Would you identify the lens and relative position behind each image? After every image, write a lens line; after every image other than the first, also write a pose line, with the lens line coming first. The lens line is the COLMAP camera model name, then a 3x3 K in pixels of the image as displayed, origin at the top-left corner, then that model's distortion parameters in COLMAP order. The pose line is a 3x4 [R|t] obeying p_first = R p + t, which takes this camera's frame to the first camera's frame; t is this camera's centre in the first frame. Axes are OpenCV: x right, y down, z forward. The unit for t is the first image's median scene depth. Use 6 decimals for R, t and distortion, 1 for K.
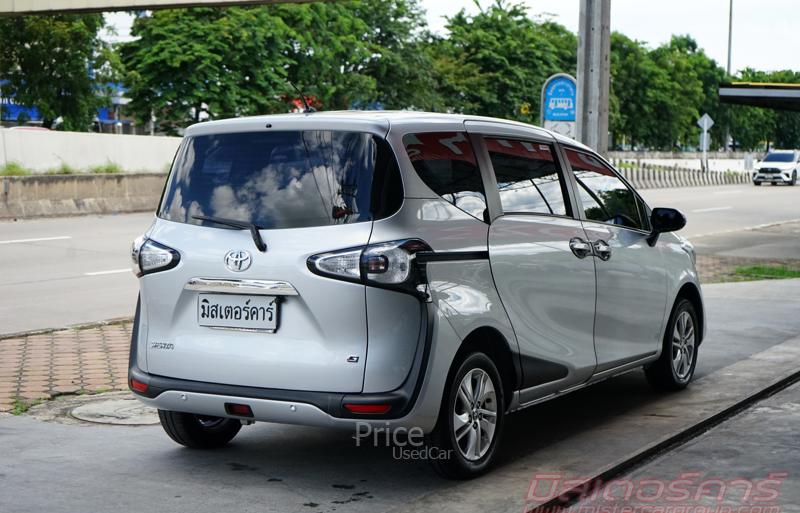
lens RADIAL K [[1338.1, 0, 400.0], [0, 1338.1, 255.9], [0, 0, 1]] dist [-0.138556, 0.000000]
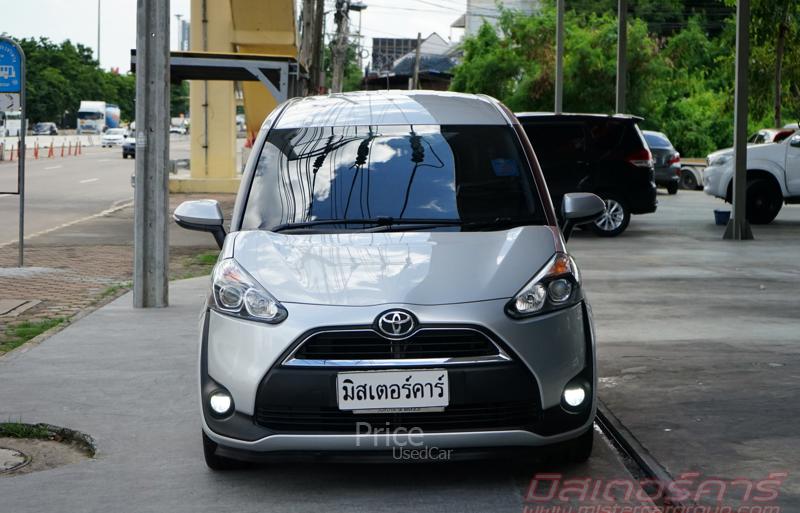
lens RADIAL K [[1566.6, 0, 407.0], [0, 1566.6, 256.0], [0, 0, 1]] dist [-0.154487, 0.000000]
pose [[0.841354, -0.044487, 0.538651, -0.607856], [0.042351, 0.998969, 0.016353, -0.008363], [-0.538823, 0.009054, 0.842370, 0.112970]]
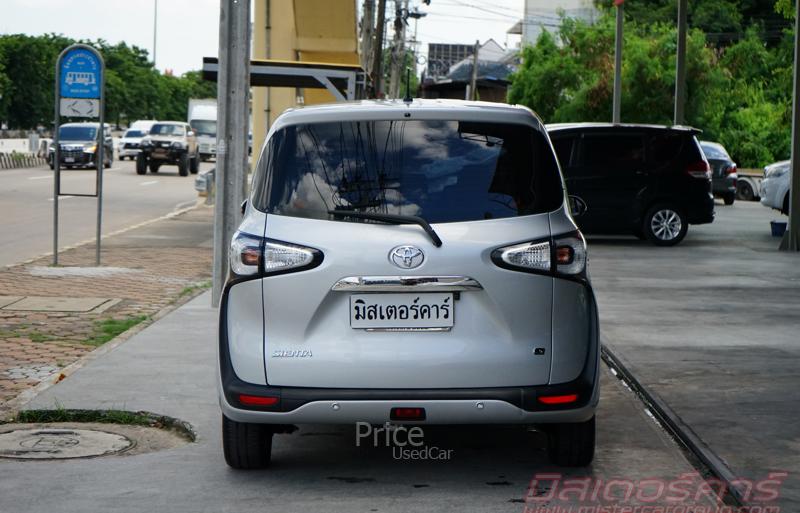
lens RADIAL K [[1566.6, 0, 392.1], [0, 1566.6, 257.7], [0, 0, 1]] dist [-0.154487, 0.000000]
pose [[0.864664, -0.030228, 0.501440, -0.679397], [0.027866, 0.999537, 0.012205, -0.009701], [-0.501577, 0.003420, 0.865106, 0.040618]]
